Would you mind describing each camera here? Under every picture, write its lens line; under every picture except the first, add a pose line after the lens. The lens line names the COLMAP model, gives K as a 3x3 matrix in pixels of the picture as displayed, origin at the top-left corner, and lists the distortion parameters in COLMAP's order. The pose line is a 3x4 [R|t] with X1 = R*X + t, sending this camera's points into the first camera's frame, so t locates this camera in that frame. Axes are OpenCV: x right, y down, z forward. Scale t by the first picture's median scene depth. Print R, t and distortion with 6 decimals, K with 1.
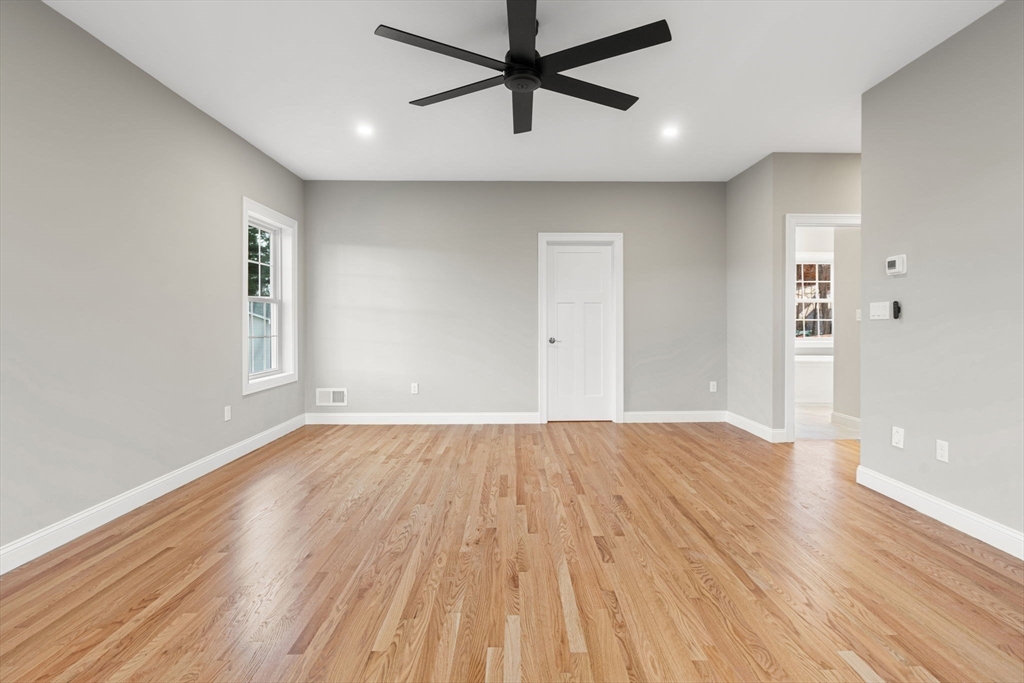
lens RADIAL K [[465.2, 0, 517.5], [0, 465.2, 328.5], [0, 0, 1]] dist [-0.002142, 0.000474]
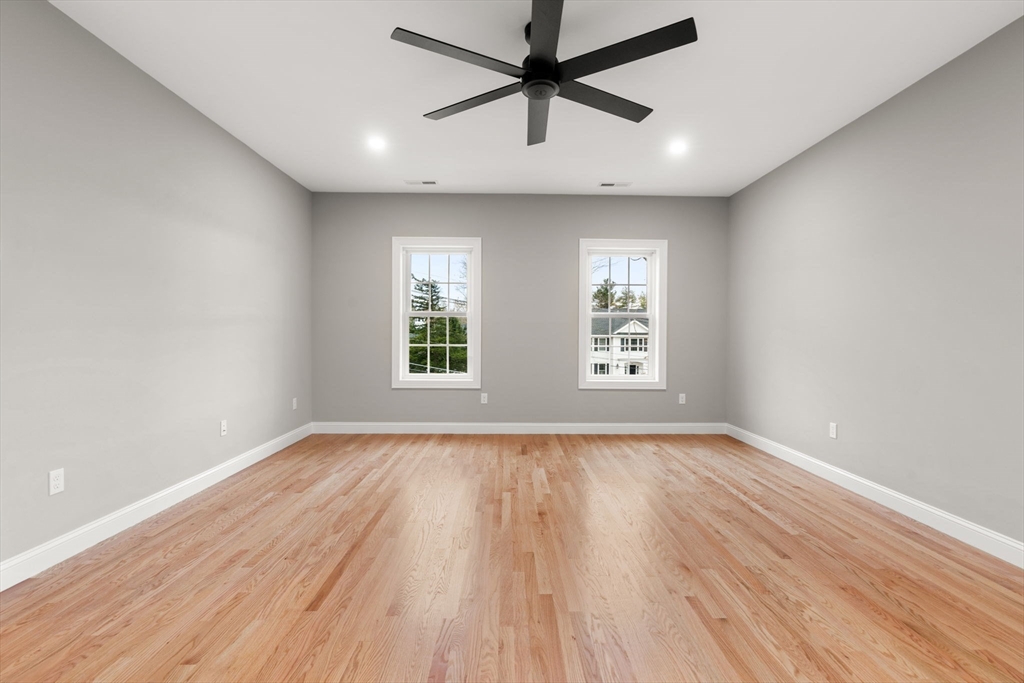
lens RADIAL K [[465.2, 0, 517.5], [0, 465.2, 328.5], [0, 0, 1]] dist [-0.002142, 0.000474]
pose [[-0.999953, -0.003273, -0.009117, 0.066333], [-0.003278, 0.999995, 0.000495, -0.026393], [0.009115, 0.000525, -0.999958, 1.950976]]
